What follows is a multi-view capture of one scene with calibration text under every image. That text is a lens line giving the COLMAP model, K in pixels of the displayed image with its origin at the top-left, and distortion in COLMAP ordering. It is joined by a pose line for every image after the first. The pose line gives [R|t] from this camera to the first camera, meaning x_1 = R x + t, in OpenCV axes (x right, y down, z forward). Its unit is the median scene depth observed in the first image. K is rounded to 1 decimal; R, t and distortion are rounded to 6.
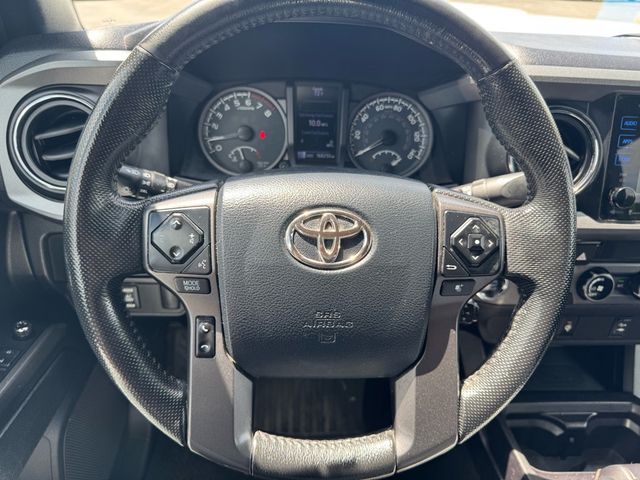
lens RADIAL K [[459.5, 0, 323.8], [0, 459.5, 245.6], [0, 0, 1]] dist [0.032326, -0.038438]
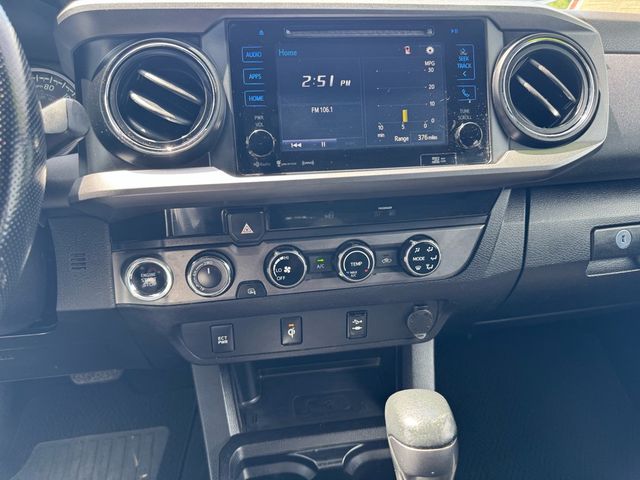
lens RADIAL K [[459.5, 0, 319.4], [0, 459.5, 240.1], [0, 0, 1]] dist [0.032326, -0.038438]
pose [[0.991479, -0.085981, 0.097856, 0.647949], [0.103240, 0.976769, -0.187787, 0.223874], [-0.079437, 0.196289, 0.977323, 0.217552]]
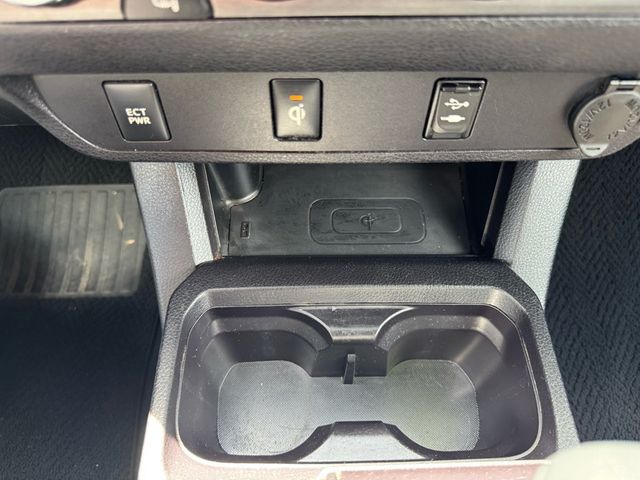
lens RADIAL K [[459.5, 0, 313.5], [0, 459.5, 230.6], [0, 0, 1]] dist [0.032326, -0.038438]
pose [[0.998797, 0.001961, -0.048990, 0.707541], [0.015899, 0.932247, 0.361474, 0.169899], [0.046380, -0.361818, 0.931094, 0.819941]]
